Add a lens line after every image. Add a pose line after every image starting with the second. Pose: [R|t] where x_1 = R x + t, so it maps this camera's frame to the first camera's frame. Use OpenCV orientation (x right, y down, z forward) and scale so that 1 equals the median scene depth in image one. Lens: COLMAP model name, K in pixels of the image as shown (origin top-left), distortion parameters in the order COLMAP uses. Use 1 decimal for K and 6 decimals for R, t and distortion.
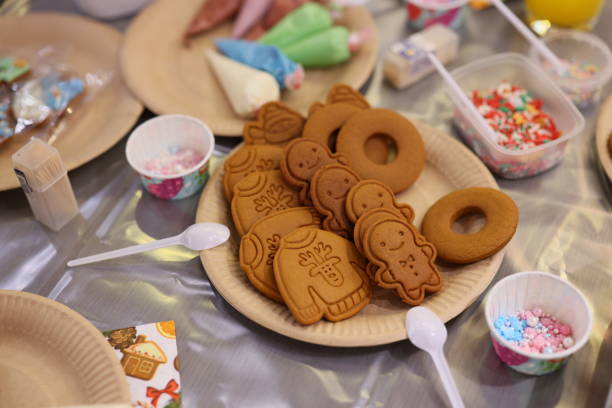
lens RADIAL K [[885.1, 0, 306.0], [0, 885.1, 204.0], [0, 0, 1]] dist [-0.026501, 0.064922]
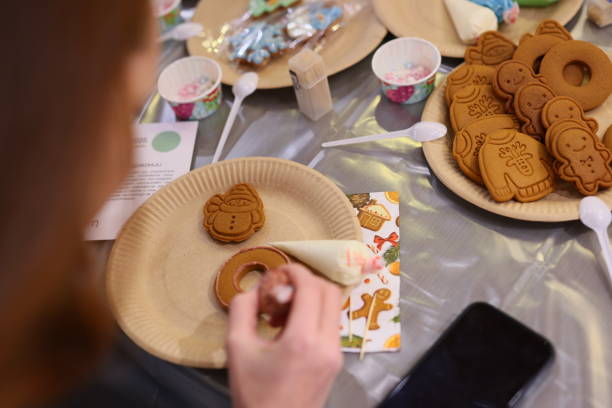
lens RADIAL K [[885.1, 0, 306.0], [0, 885.1, 204.0], [0, 0, 1]] dist [-0.026501, 0.064922]
pose [[0.966799, 0.093430, -0.237846, 0.031730], [-0.080513, 0.994730, 0.063475, 0.074245], [0.242524, -0.042218, 0.969226, -0.300632]]
